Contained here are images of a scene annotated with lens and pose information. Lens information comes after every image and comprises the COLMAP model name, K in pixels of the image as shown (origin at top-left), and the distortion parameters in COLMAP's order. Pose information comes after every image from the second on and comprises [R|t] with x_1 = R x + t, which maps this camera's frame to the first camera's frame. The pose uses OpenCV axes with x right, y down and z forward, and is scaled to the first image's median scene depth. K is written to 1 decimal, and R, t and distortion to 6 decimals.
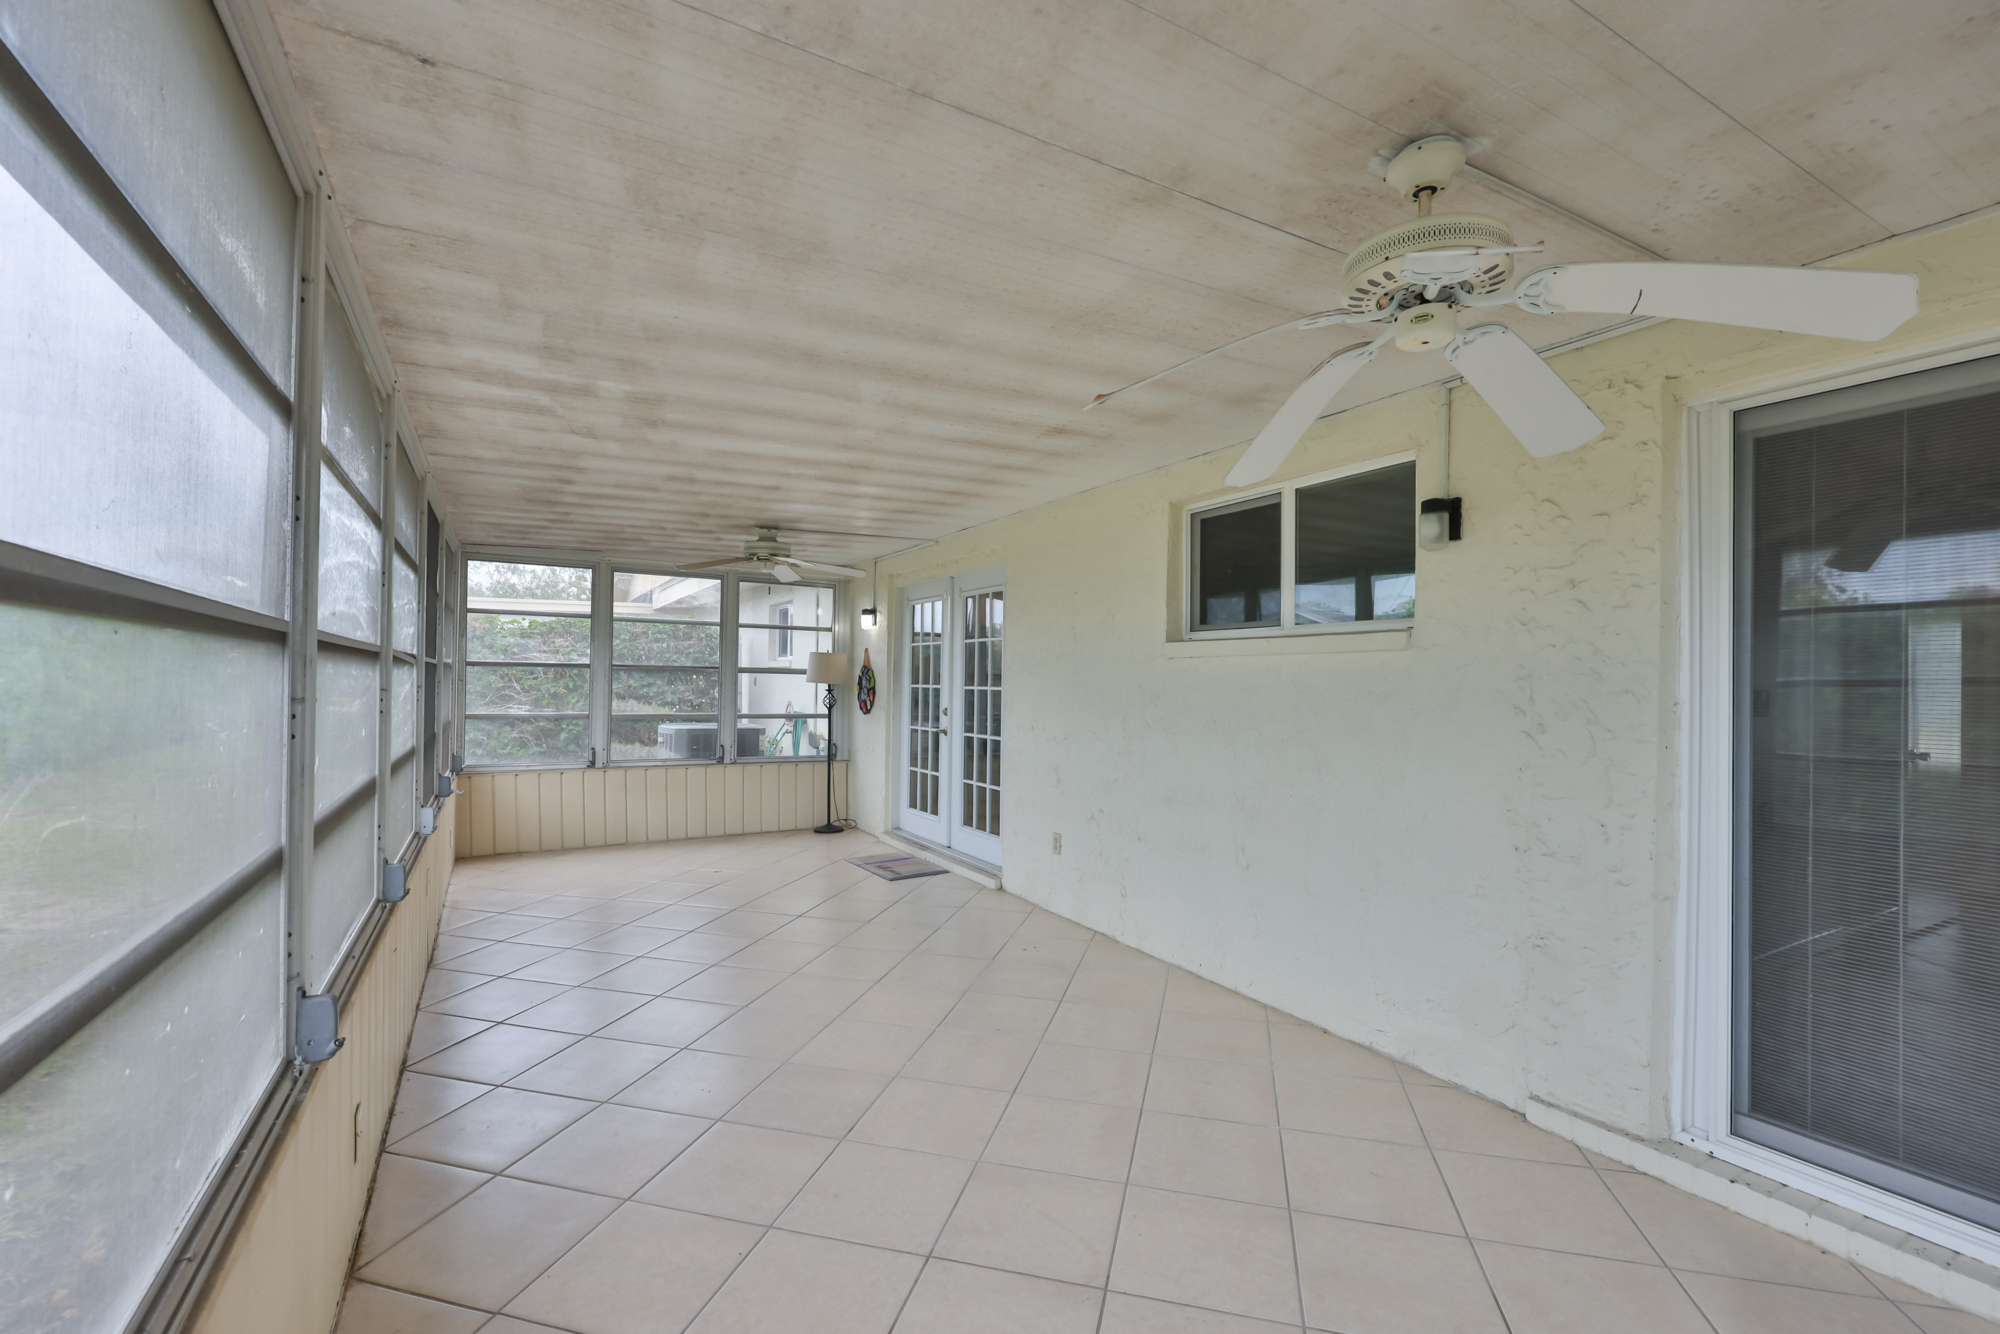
lens RADIAL K [[850.6, 0, 1003.4], [0, 850.6, 683.7], [0, 0, 1]] dist [-0.003218, -0.000181]
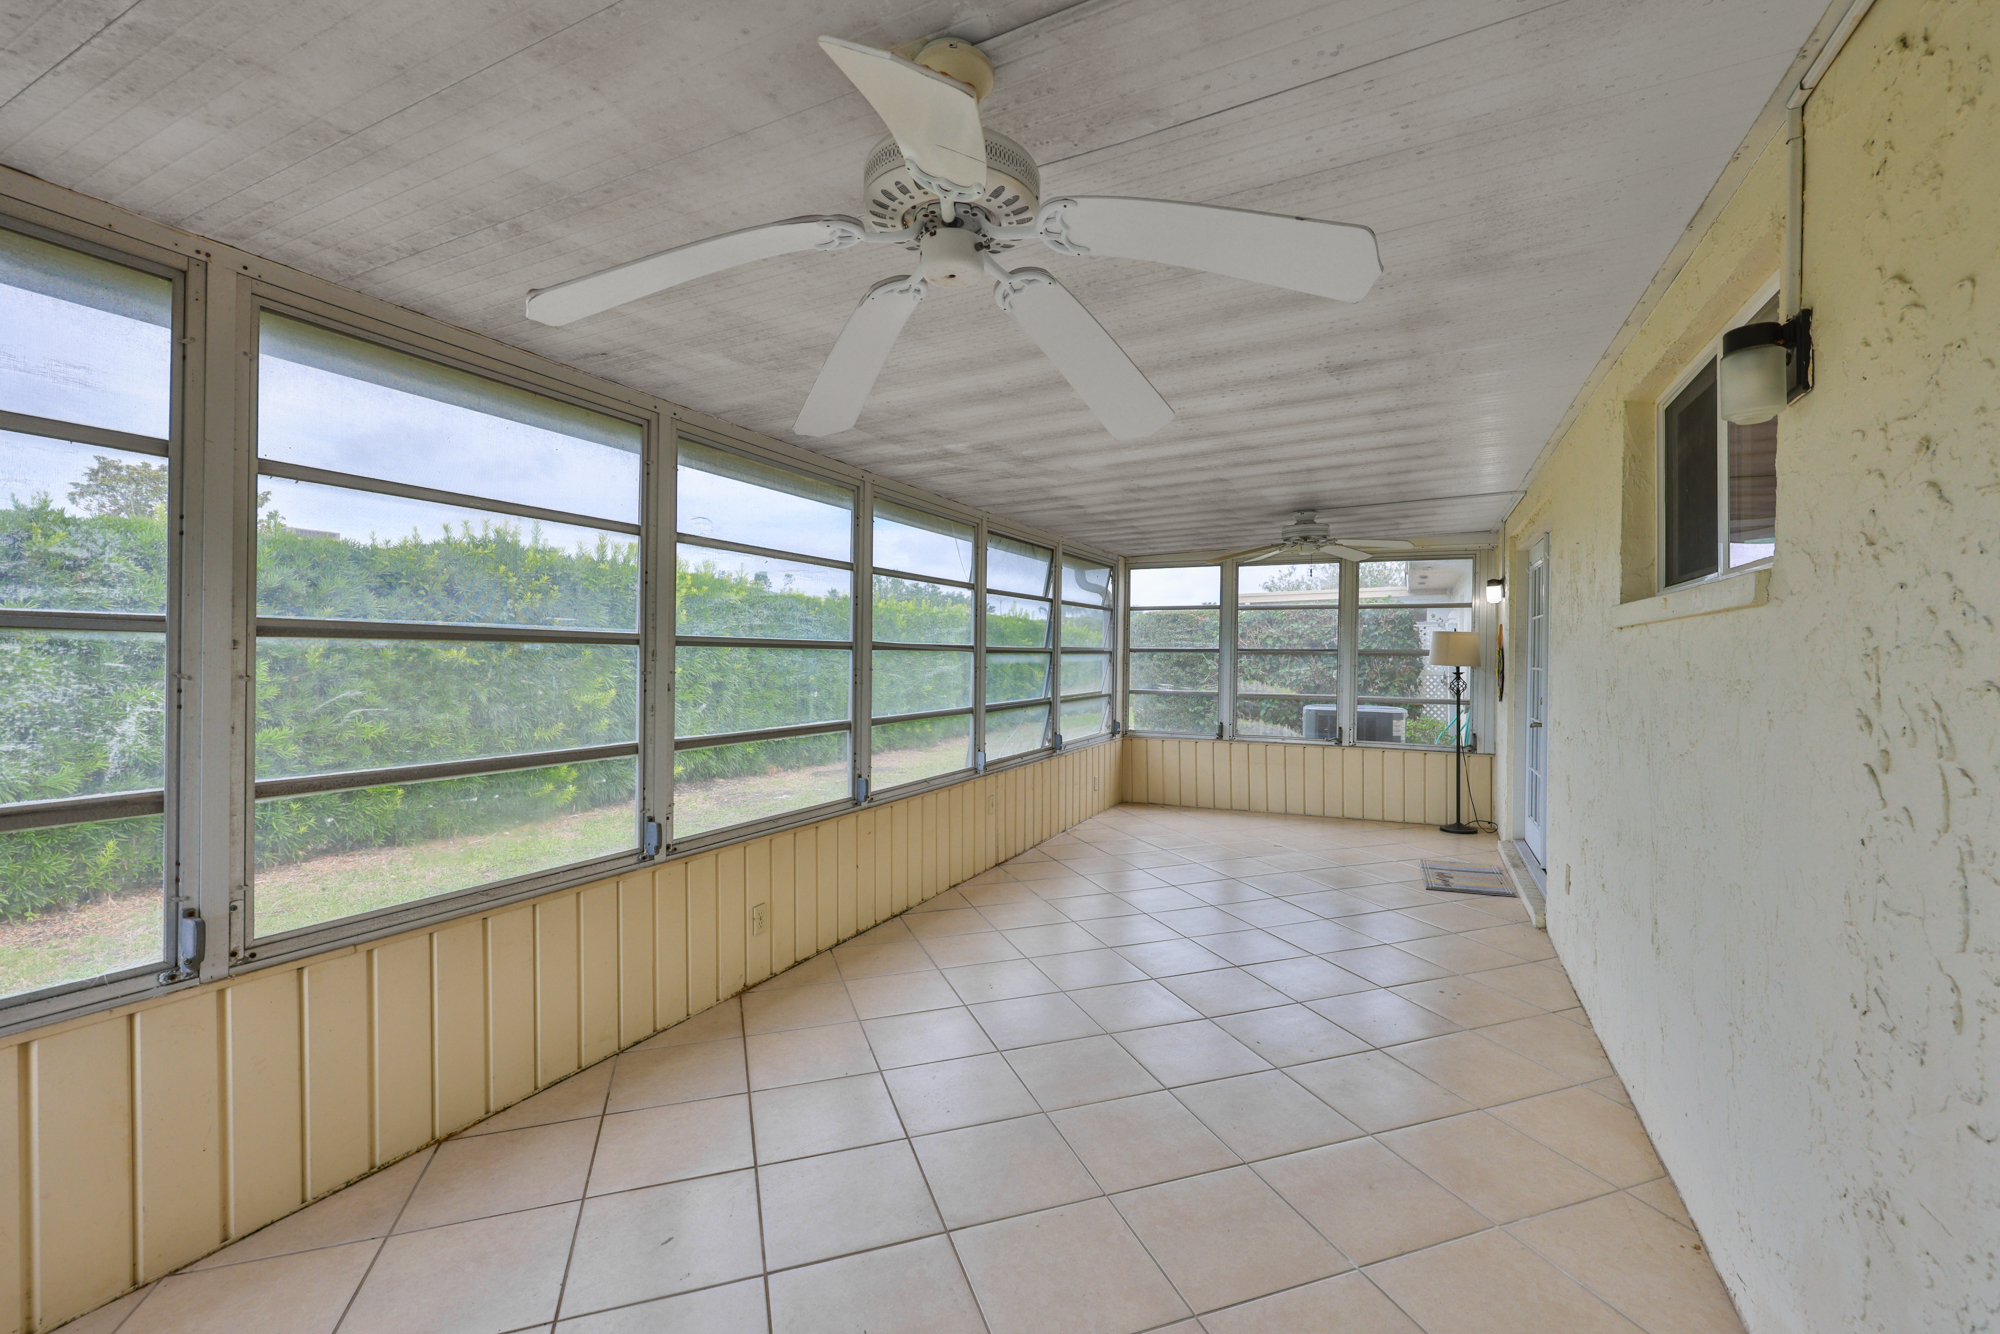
lens RADIAL K [[833.3, 0, 1000.0], [0, 833.3, 667.0], [0, 0, 1]] dist [-0.002591, -0.000496]
pose [[0.566496, 0.001781, -0.824063, 0.269587], [-0.000820, 0.999998, 0.001598, -0.000130], [0.824064, -0.000230, 0.566496, 0.120888]]
